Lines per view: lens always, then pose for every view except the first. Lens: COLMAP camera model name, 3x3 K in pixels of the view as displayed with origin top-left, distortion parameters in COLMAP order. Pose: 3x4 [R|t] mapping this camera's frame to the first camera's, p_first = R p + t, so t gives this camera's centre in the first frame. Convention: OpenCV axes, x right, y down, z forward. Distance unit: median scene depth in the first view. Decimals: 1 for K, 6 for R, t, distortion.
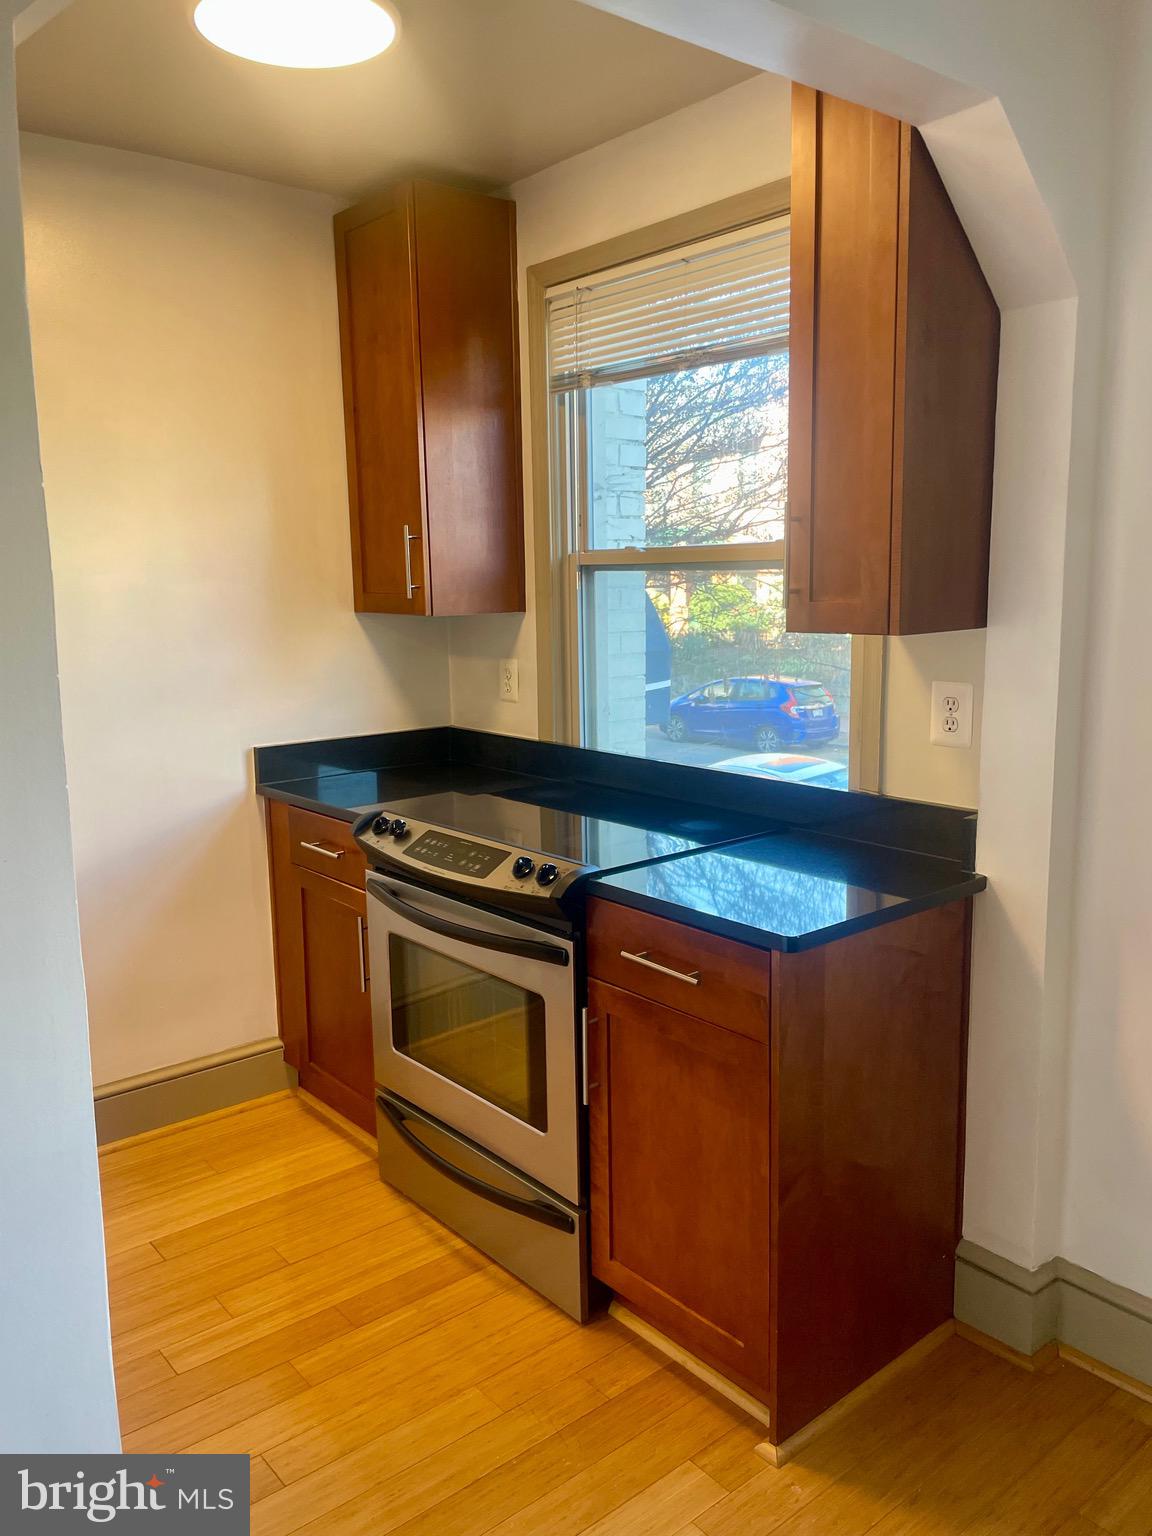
lens RADIAL K [[1172.1, 0, 576.0], [0, 1172.1, 768.0], [0, 0, 1]] dist [0.013606, -0.001241]
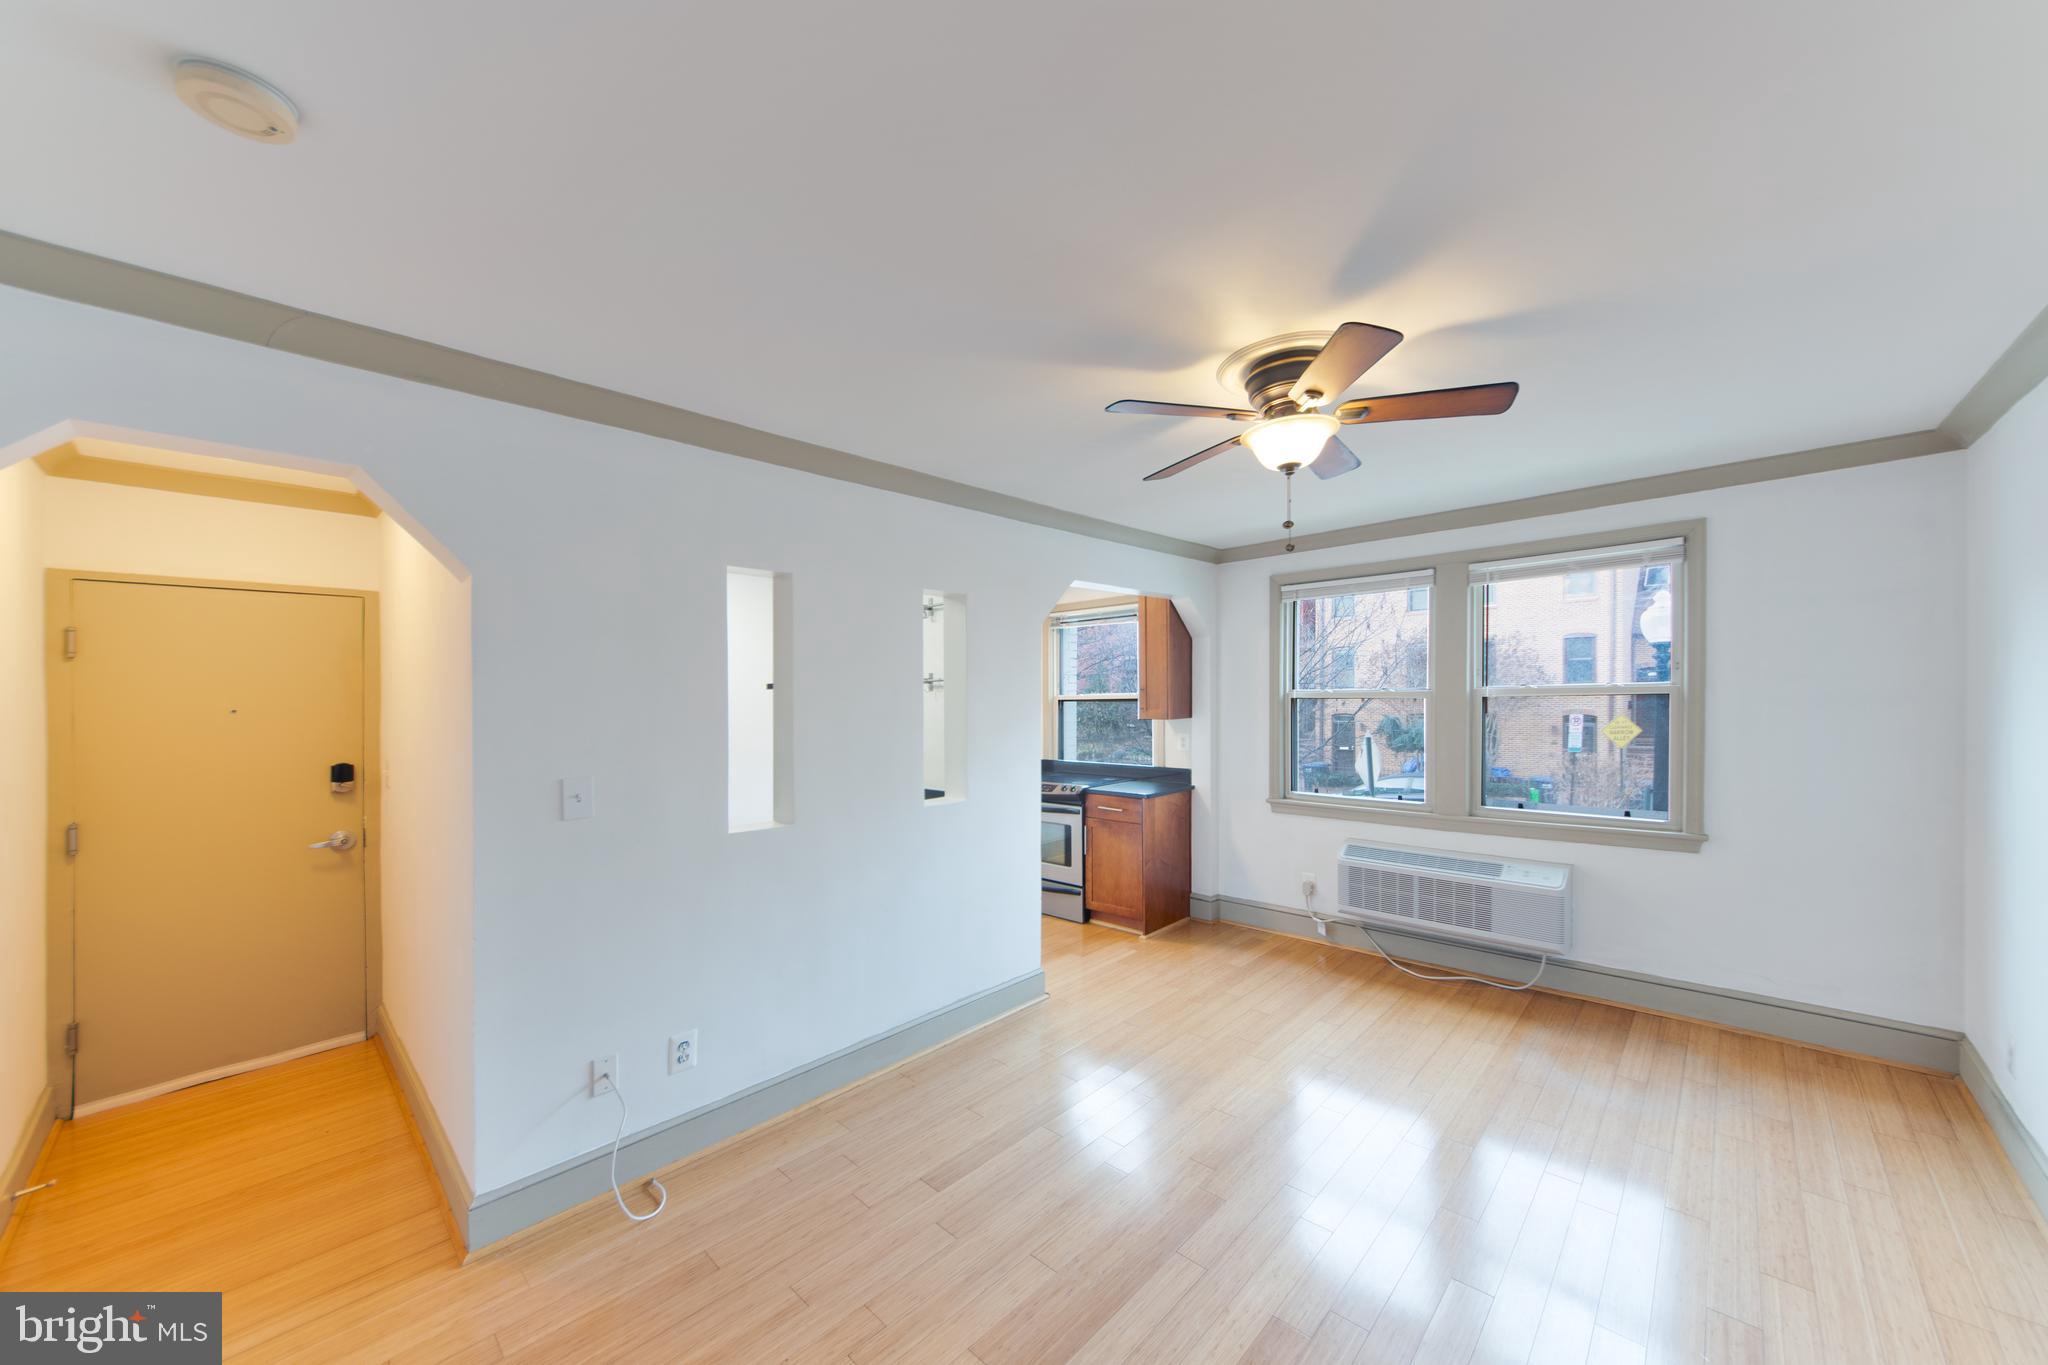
lens RADIAL K [[742.7, 0, 1038.6], [0, 742.7, 704.0], [0, 0, 1]] dist [0.001084, 0.000571]
pose [[0.991667, 0.008073, 0.128577, -0.420126], [0.009827, 0.990386, -0.137979, 0.151393], [-0.128455, 0.138092, 0.982054, -1.212332]]
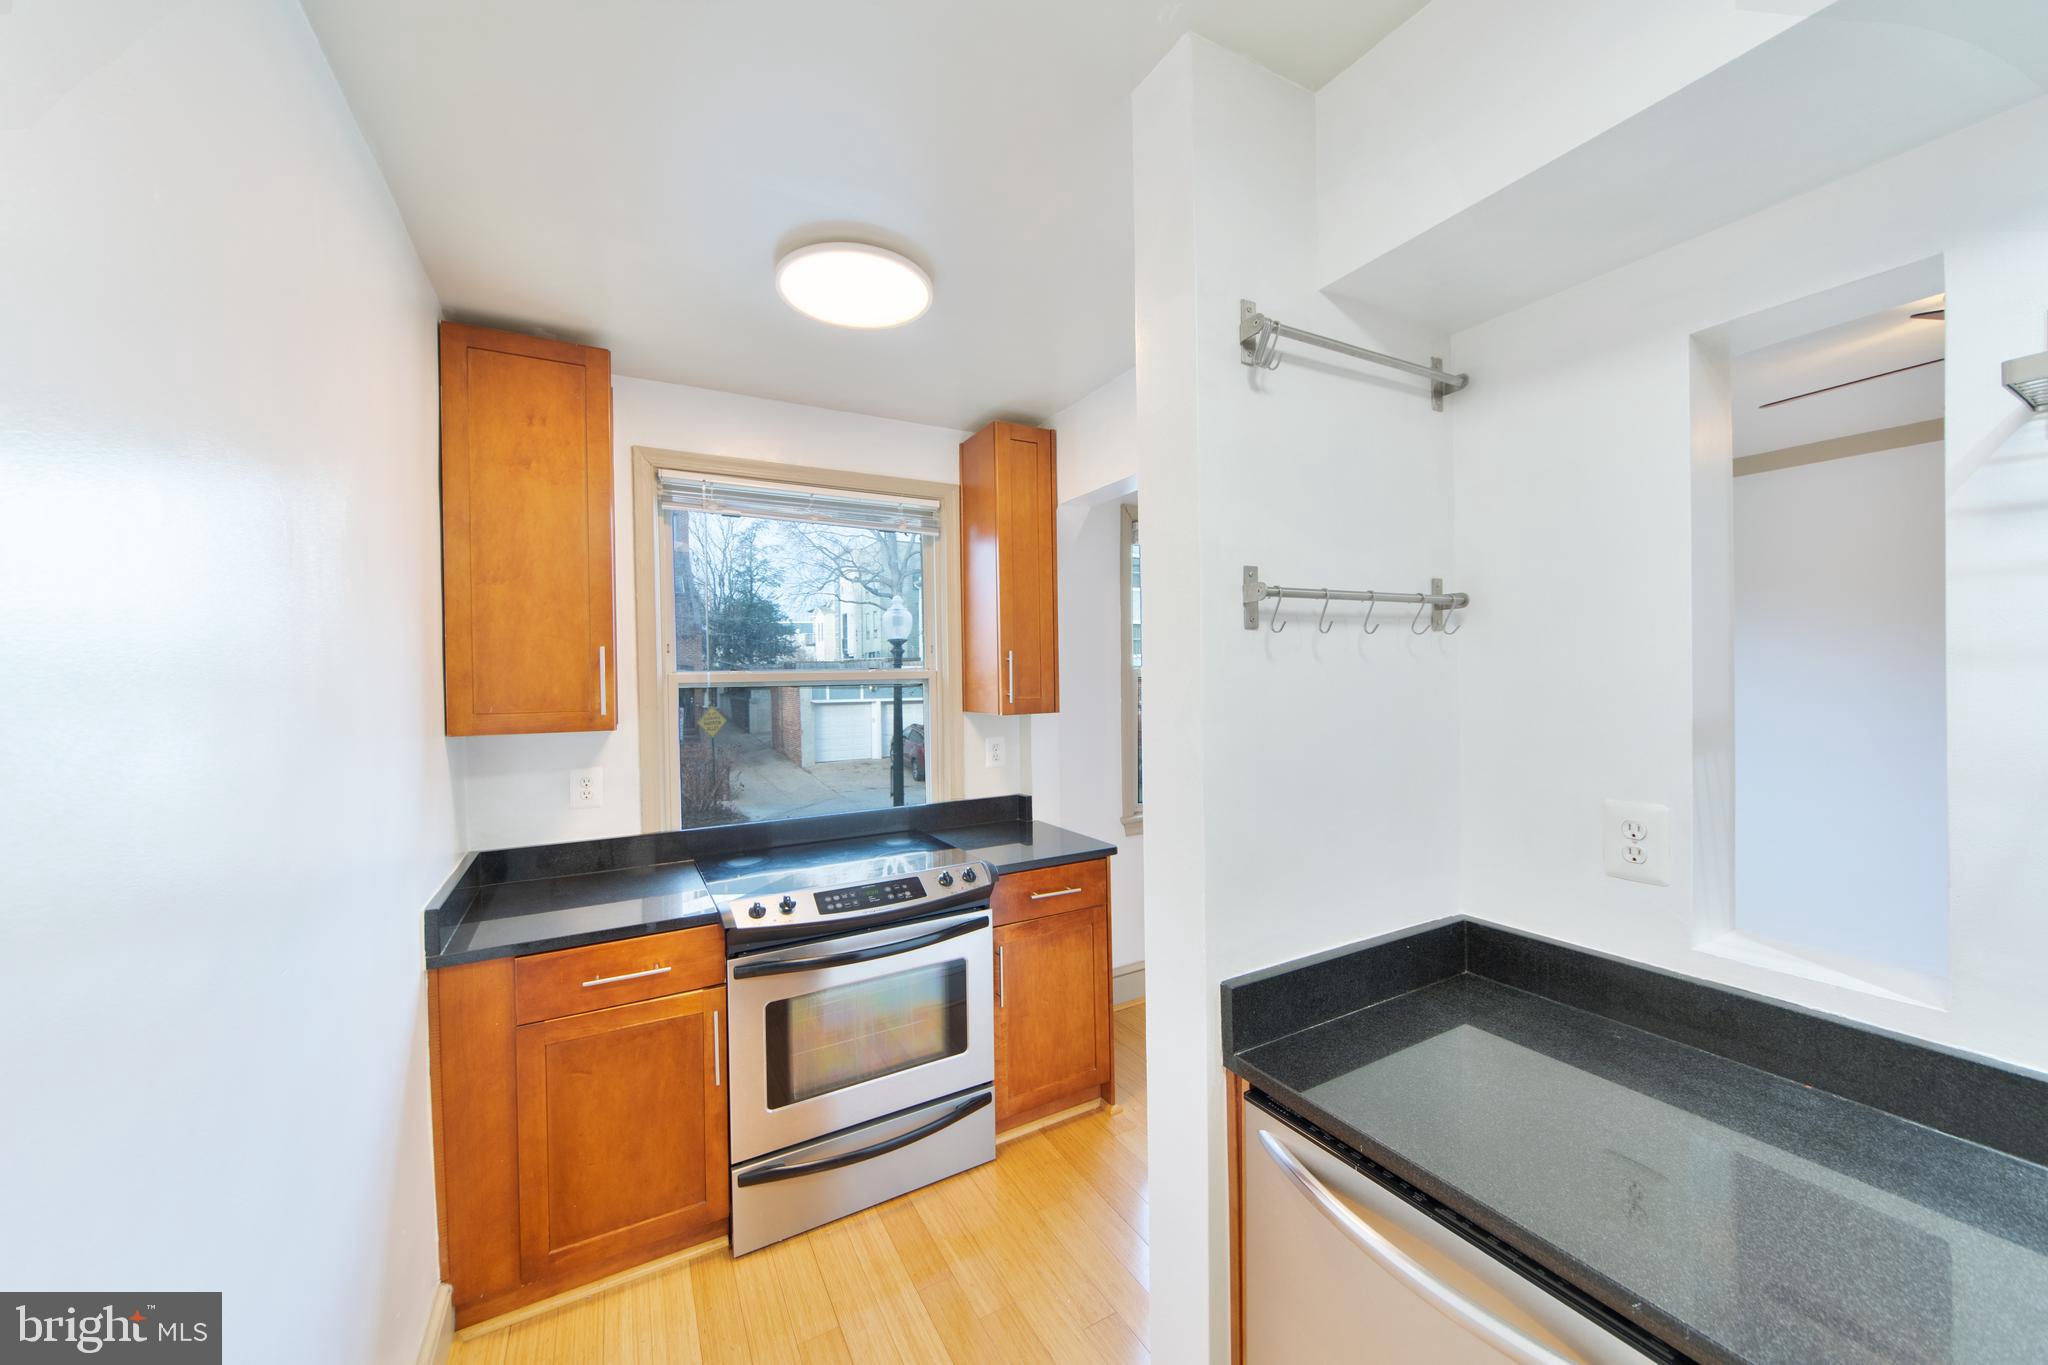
lens RADIAL K [[734.2, 0, 1024.0], [0, 734.2, 682.5], [0, 0, 1]] dist [-0.018838, 0.000109]
pose [[0.168988, 0.006293, 0.985598, -1.005479], [0.173607, 0.984155, -0.036051, -0.118059], [-0.970208, 0.177199, 0.165218, 0.728979]]
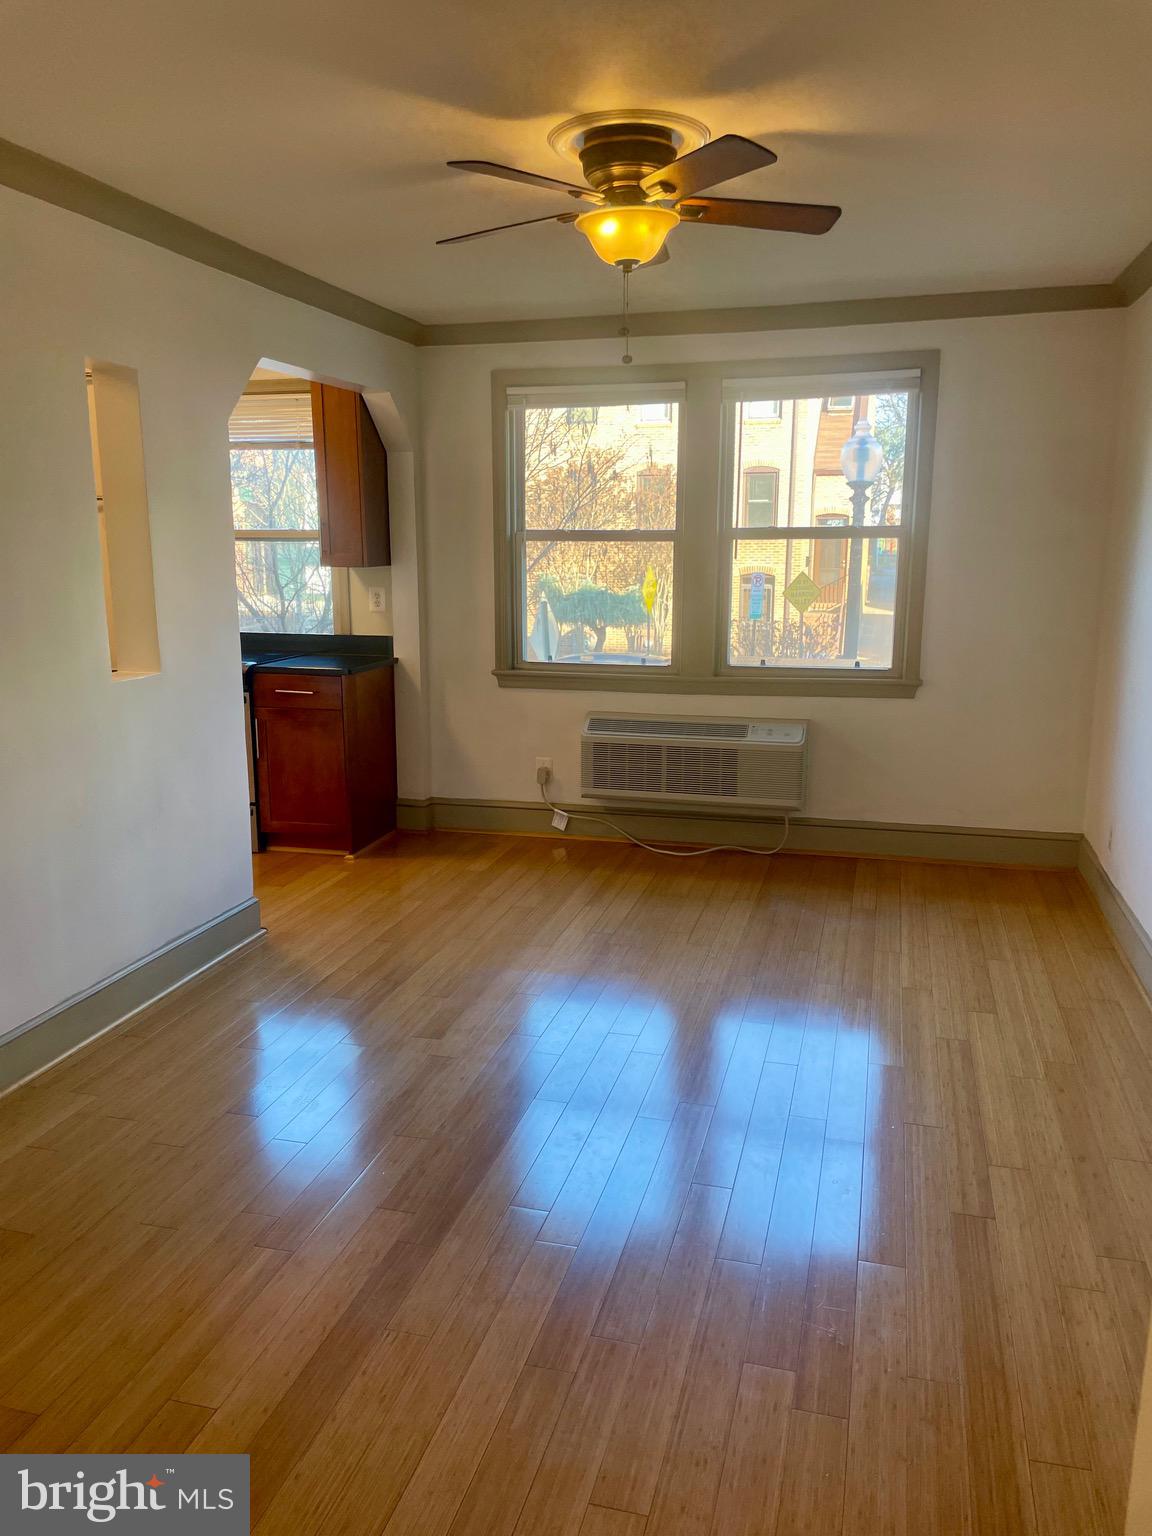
lens RADIAL K [[1172.1, 0, 576.0], [0, 1172.1, 768.0], [0, 0, 1]] dist [0.013606, -0.001241]
pose [[0.815183, -0.093632, 0.571586, -0.875823], [0.076156, 0.995606, 0.054479, 0.224924], [-0.574176, -0.000880, 0.818732, -1.441862]]
